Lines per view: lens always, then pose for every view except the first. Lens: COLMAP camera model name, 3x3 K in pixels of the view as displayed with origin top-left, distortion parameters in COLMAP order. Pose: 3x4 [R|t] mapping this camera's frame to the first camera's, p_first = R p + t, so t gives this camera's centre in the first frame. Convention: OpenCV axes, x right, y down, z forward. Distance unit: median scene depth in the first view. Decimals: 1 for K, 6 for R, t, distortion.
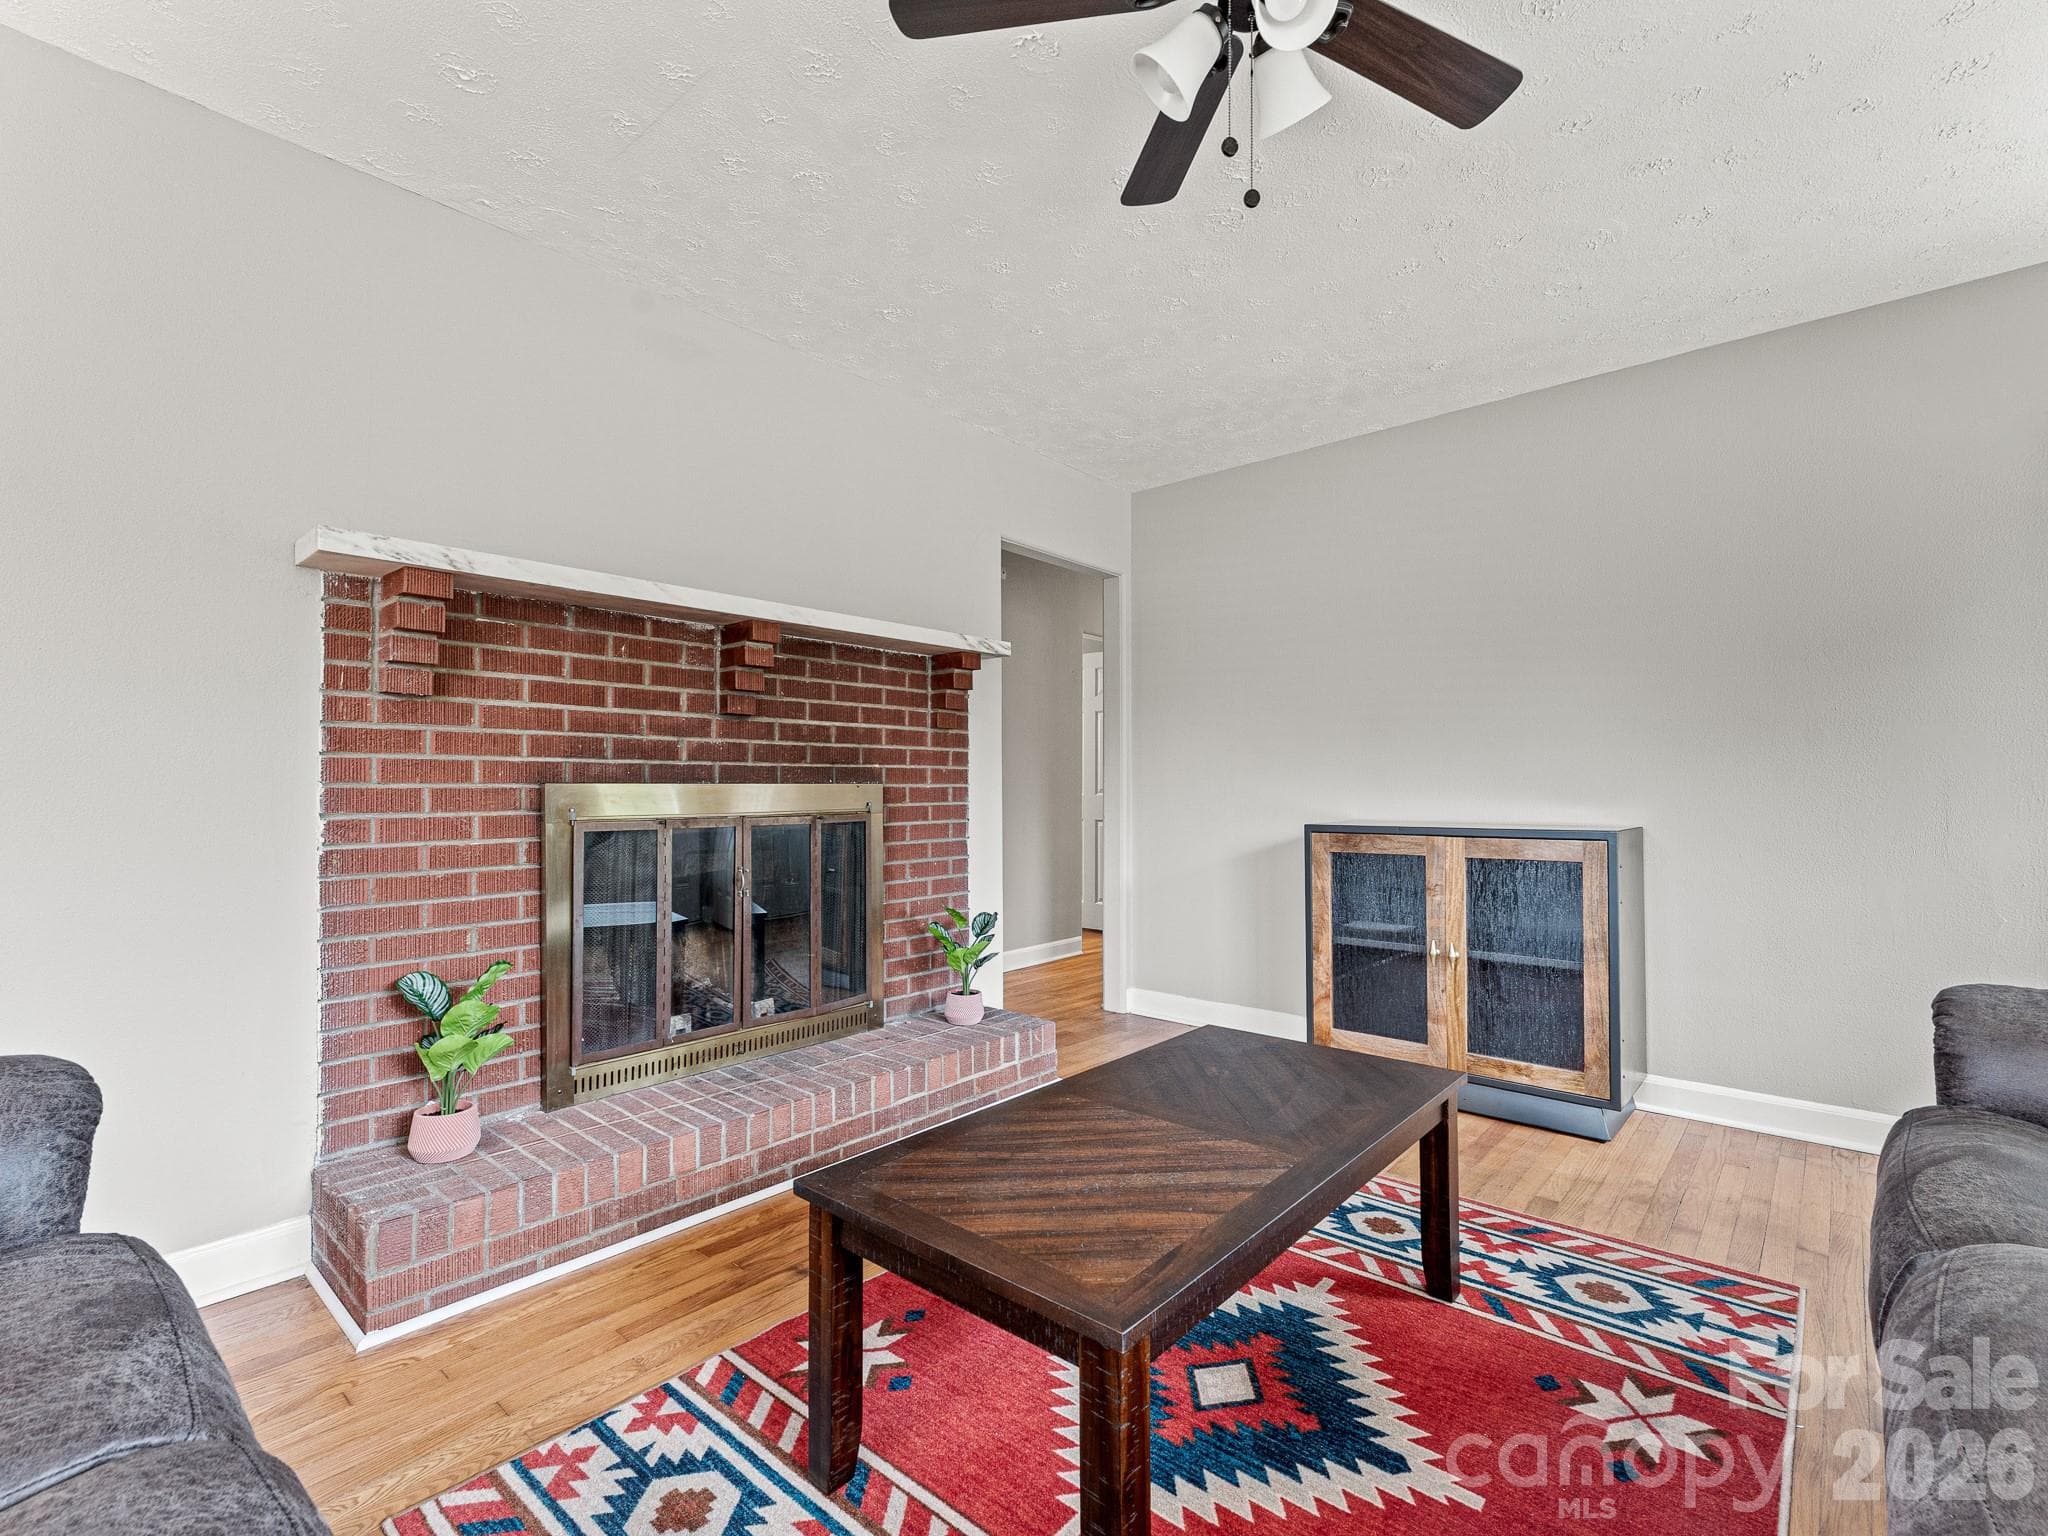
lens RADIAL K [[935.6, 0, 1027.5], [0, 935.6, 787.6], [0, 0, 1]] dist [0.000192, -0.000282]
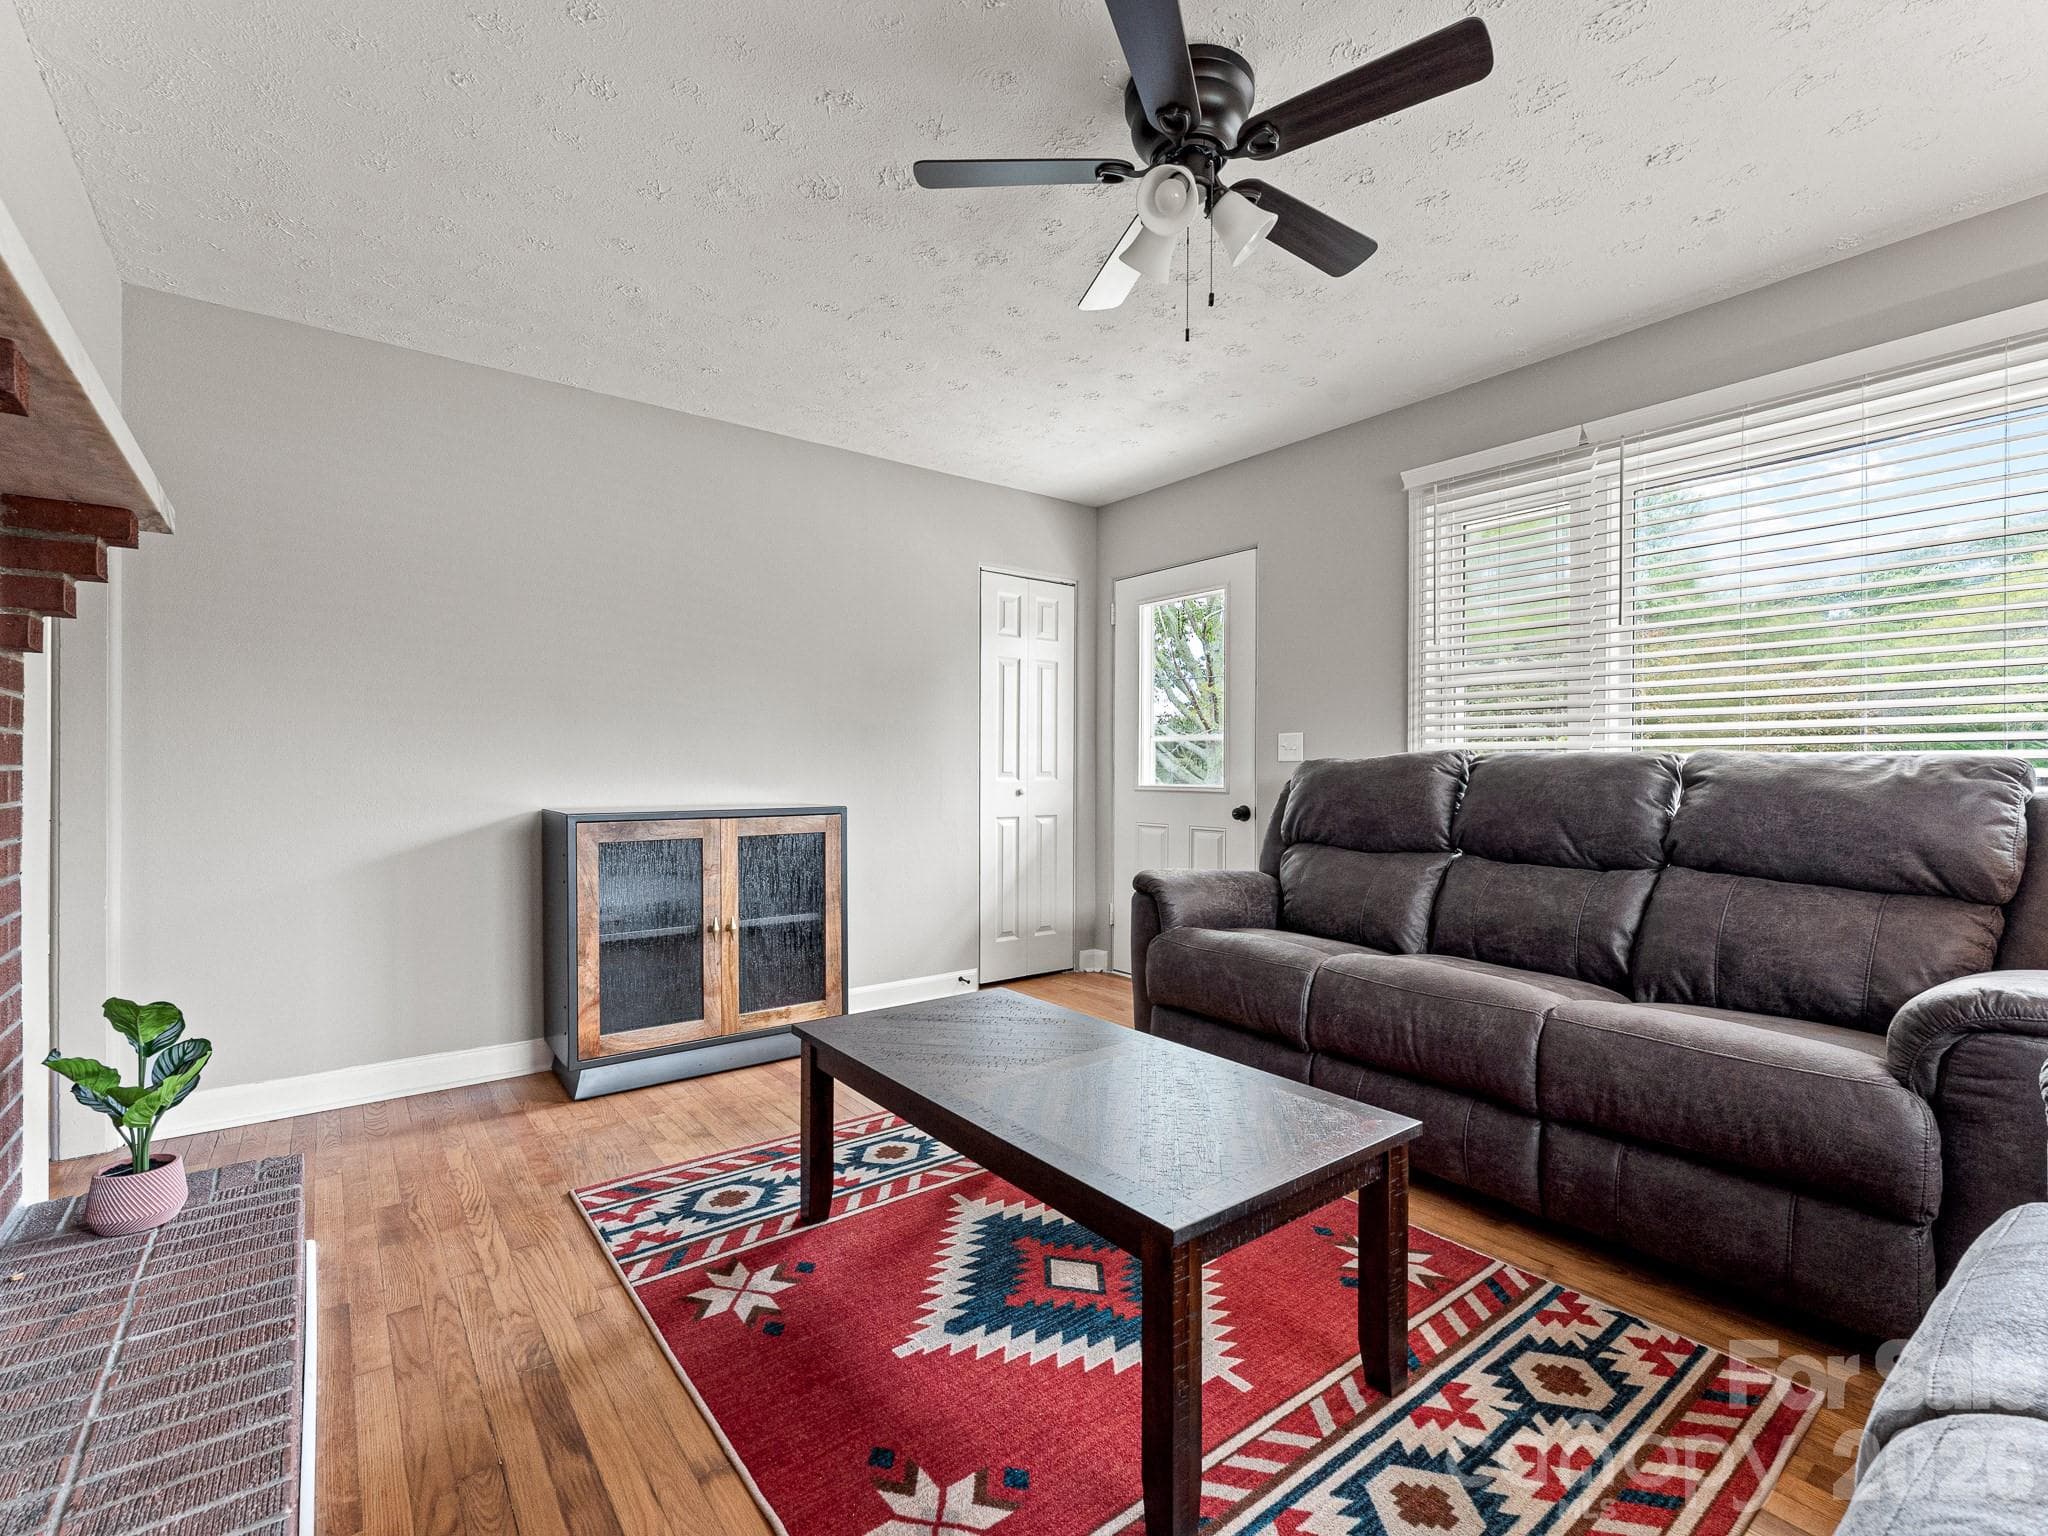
lens RADIAL K [[929.1, 0, 1024.0], [0, 929.1, 768.0], [0, 0, 1]] dist [0.001966, 0.000075]
pose [[0.197685, 0.003275, 0.980260, -0.605994], [0.000907, 0.999993, -0.003523, -0.001077], [-0.980265, 0.001585, 0.197681, 0.522163]]
